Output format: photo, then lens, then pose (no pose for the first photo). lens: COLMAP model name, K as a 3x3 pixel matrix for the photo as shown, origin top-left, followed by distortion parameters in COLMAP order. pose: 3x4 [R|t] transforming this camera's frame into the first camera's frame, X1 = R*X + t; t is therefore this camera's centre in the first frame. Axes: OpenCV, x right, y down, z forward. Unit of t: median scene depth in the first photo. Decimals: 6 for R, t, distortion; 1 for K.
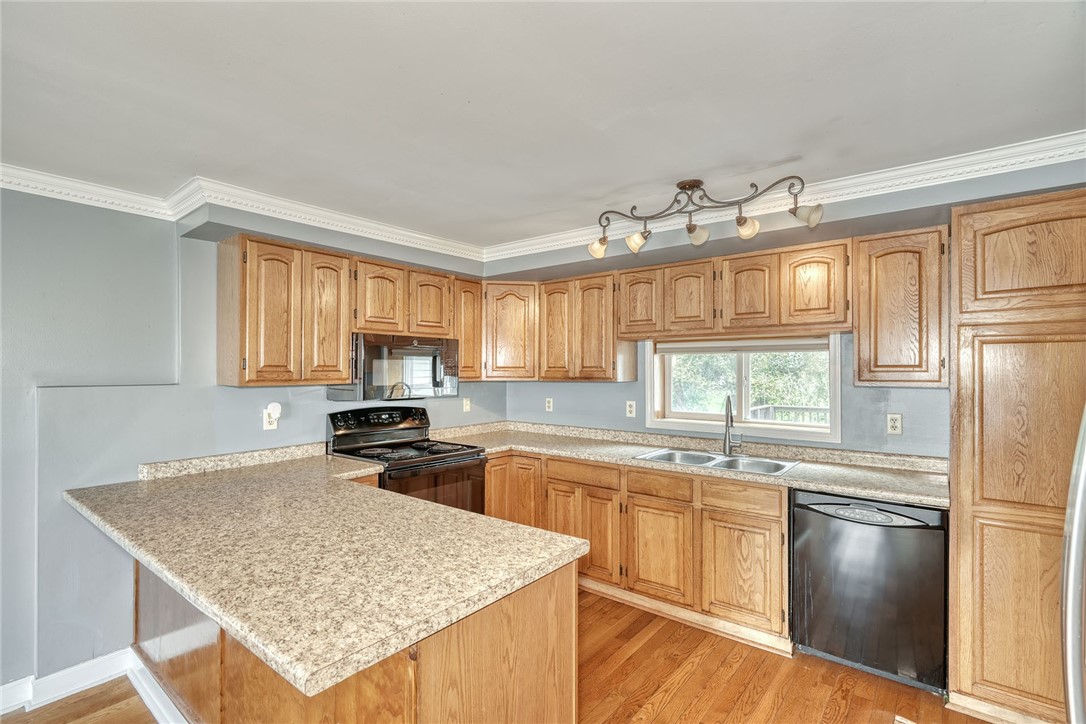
lens RADIAL K [[499.0, 0, 536.9], [0, 499.0, 366.0], [0, 0, 1]] dist [-0.004690, 0.000600]
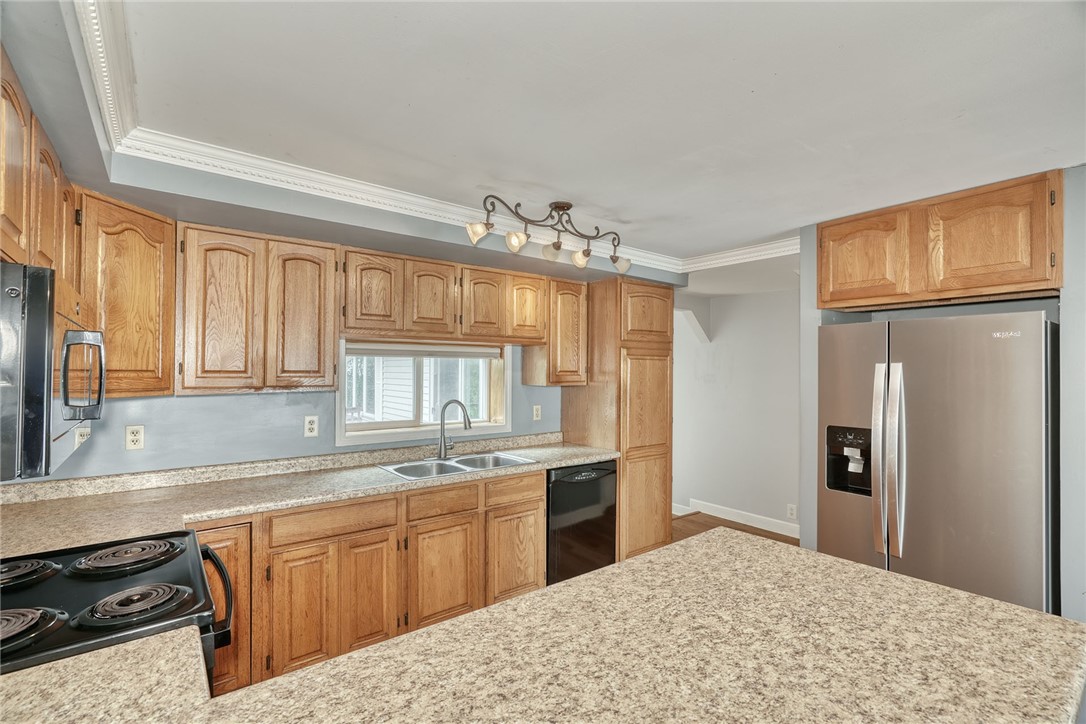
lens RADIAL K [[499.0, 0, 536.9], [0, 499.0, 363.3], [0, 0, 1]] dist [-0.004690, 0.000600]
pose [[0.235295, 0.015937, 0.971793, -0.764219], [-0.006882, 0.999868, -0.014731, -0.001095], [-0.971900, -0.003222, 0.235374, 0.788815]]
